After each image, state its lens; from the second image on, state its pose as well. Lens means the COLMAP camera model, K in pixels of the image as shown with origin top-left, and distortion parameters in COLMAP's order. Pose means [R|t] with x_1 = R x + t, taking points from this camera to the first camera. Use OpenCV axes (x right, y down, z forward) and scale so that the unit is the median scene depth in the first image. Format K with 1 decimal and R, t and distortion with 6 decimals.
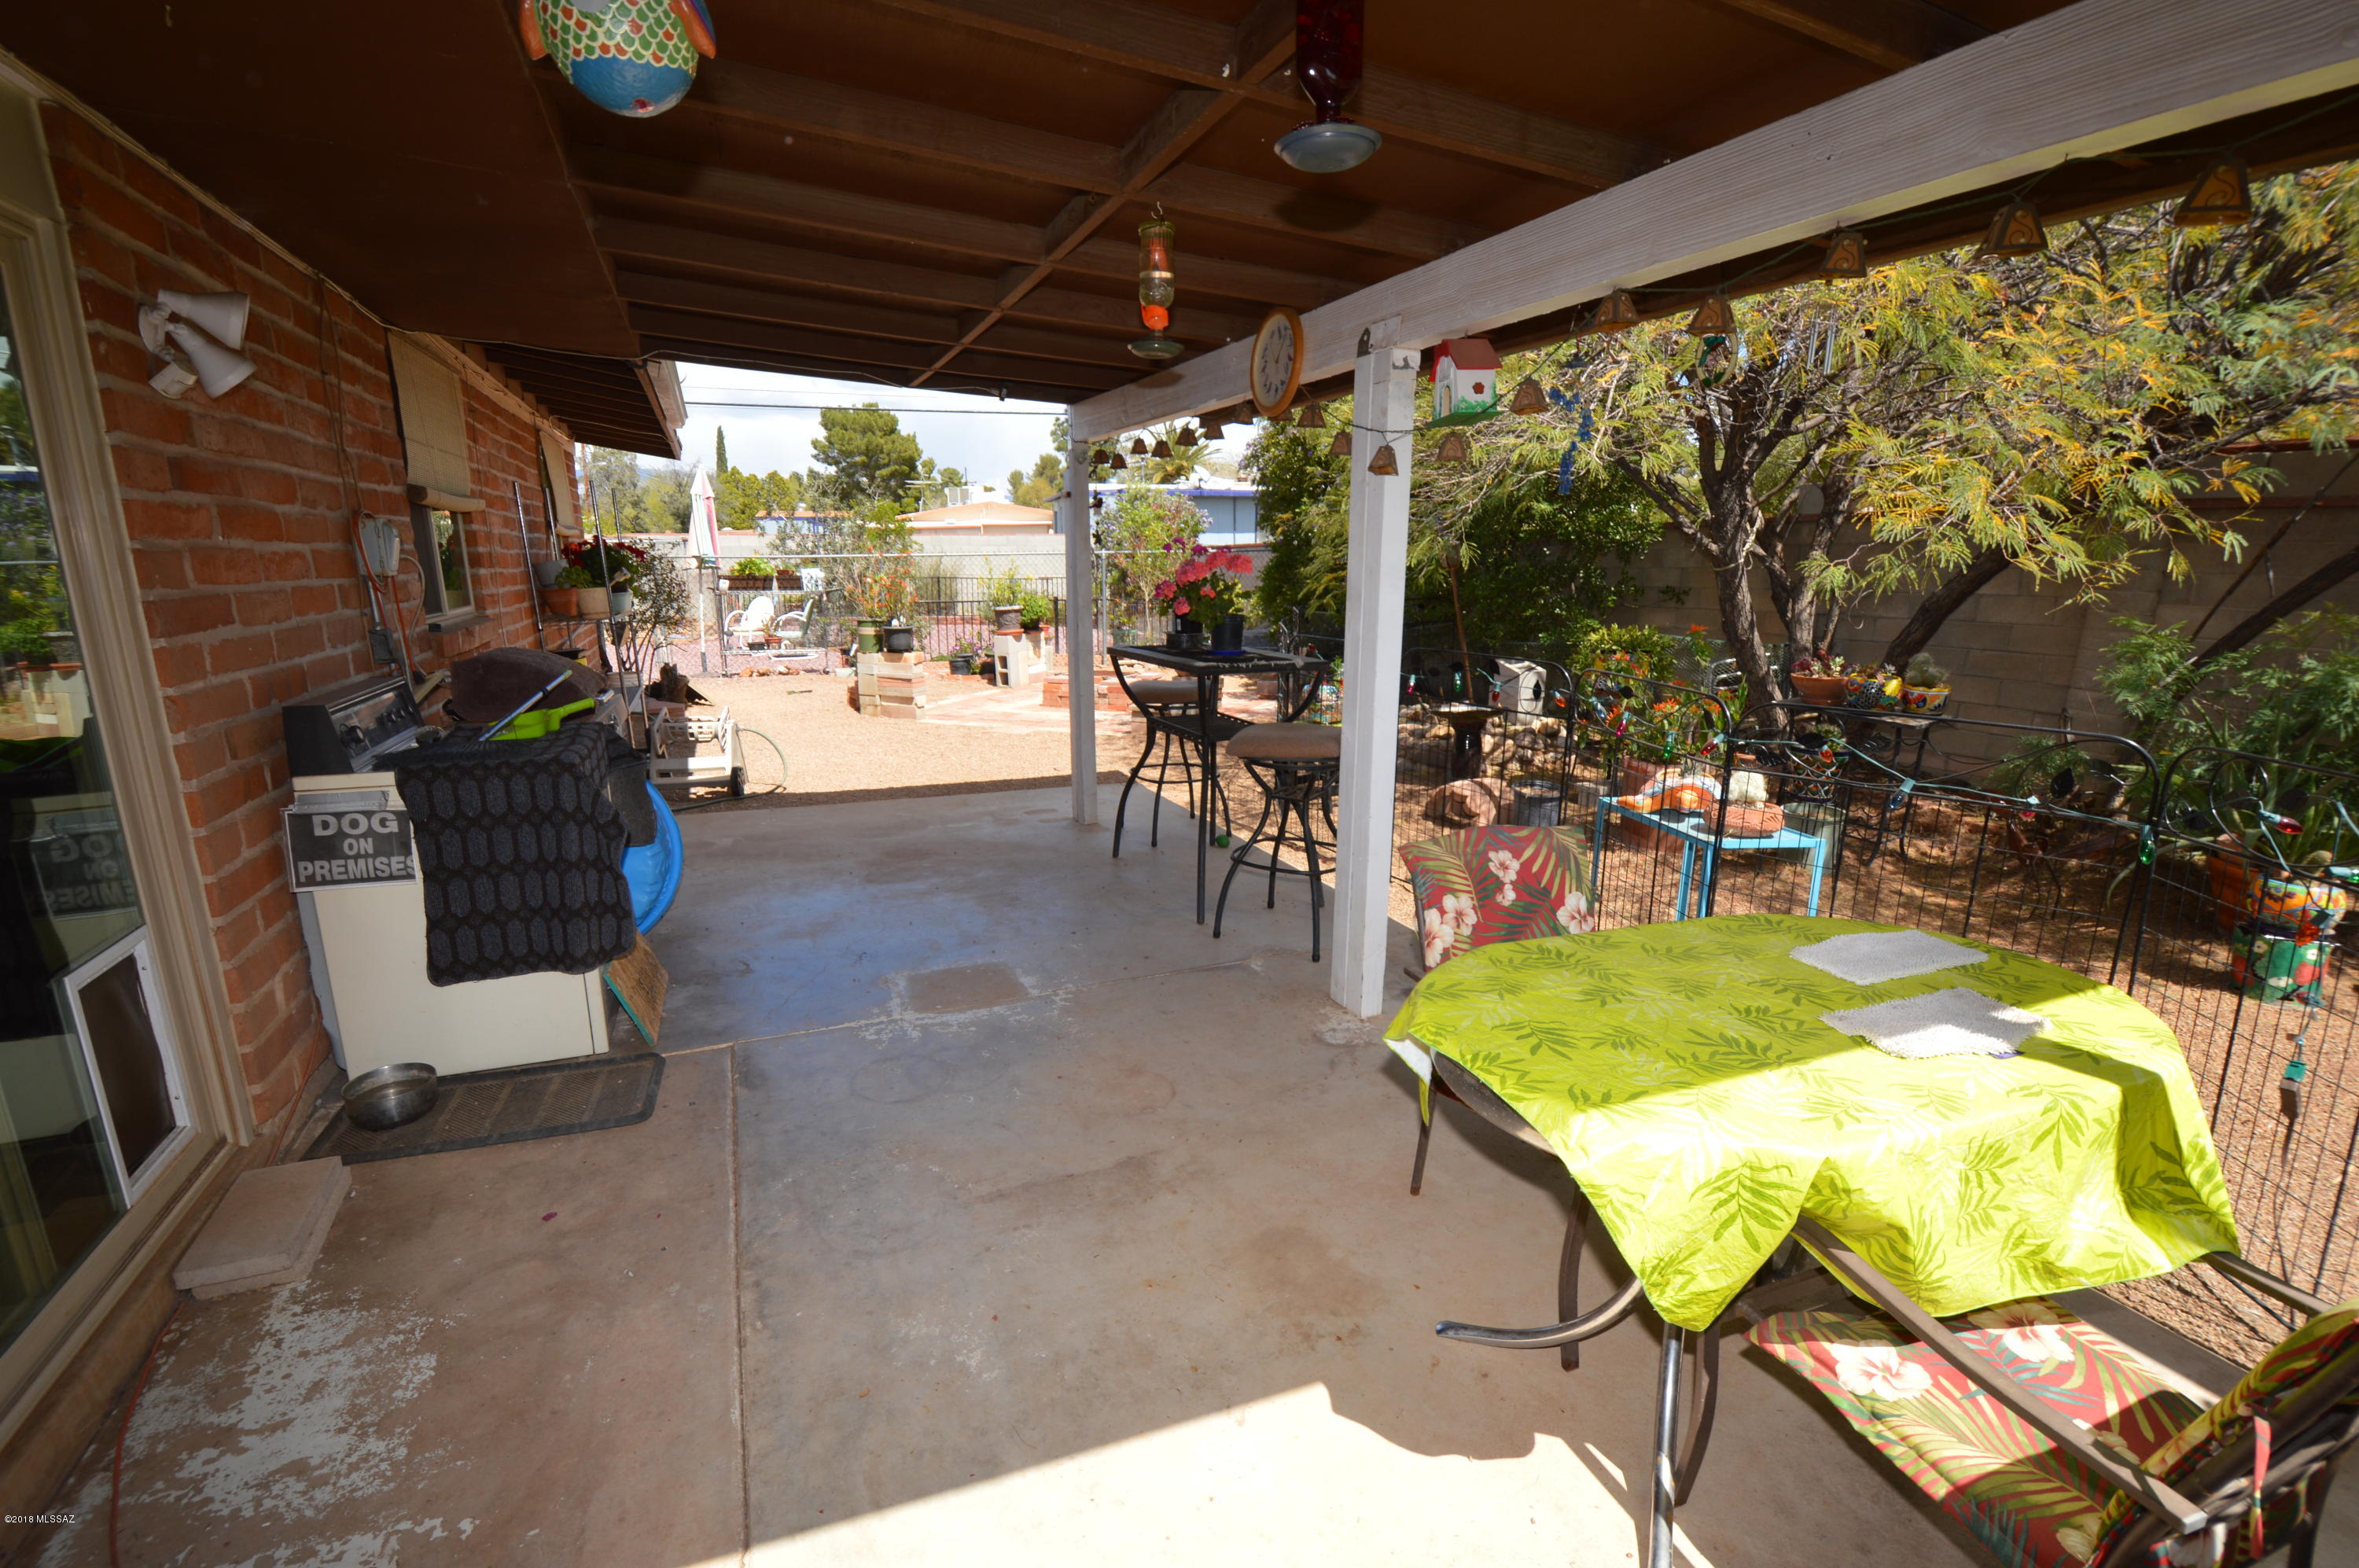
lens RADIAL K [[1035.3, 0, 1159.1], [0, 1035.3, 807.8], [0, 0, 1]] dist [0.027445, -0.026949]
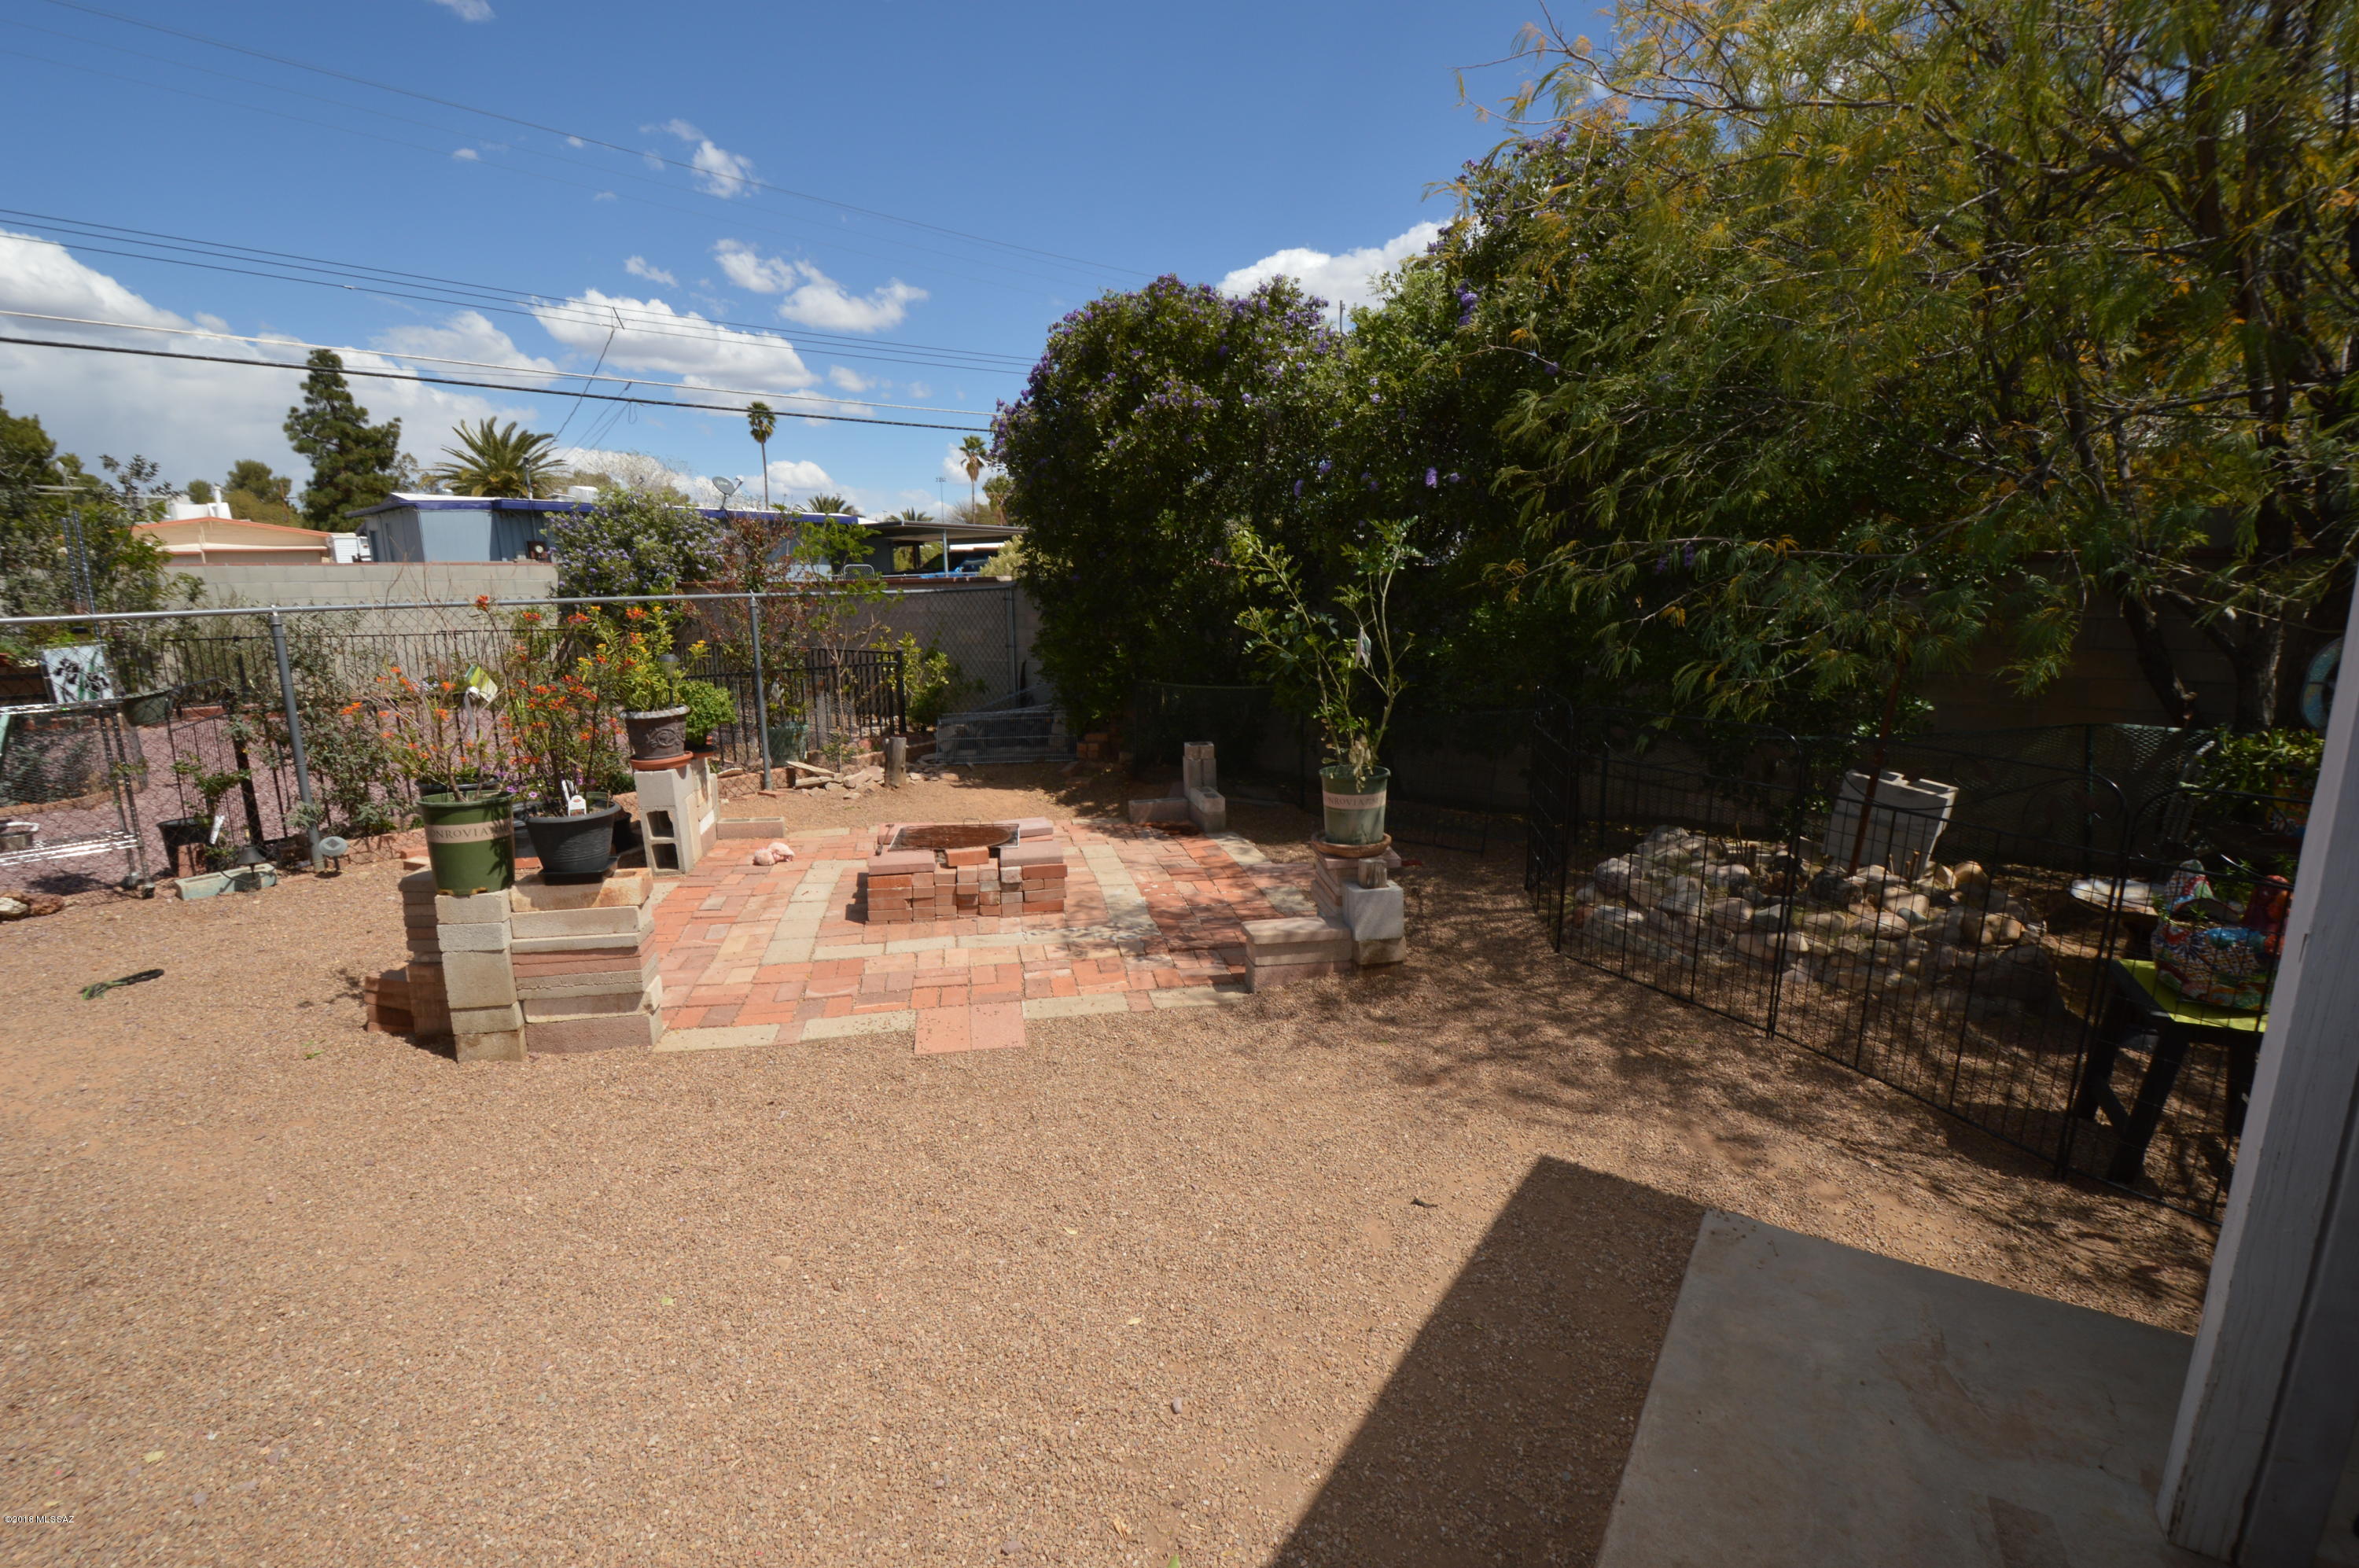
lens RADIAL K [[1035.3, 0, 1159.1], [0, 1035.3, 807.8], [0, 0, 1]] dist [0.027445, -0.026949]
pose [[0.821128, -0.121383, 0.557688, -0.228353], [0.139495, 0.990171, 0.010125, -0.119574], [-0.553435, 0.069481, 0.829989, 0.464779]]
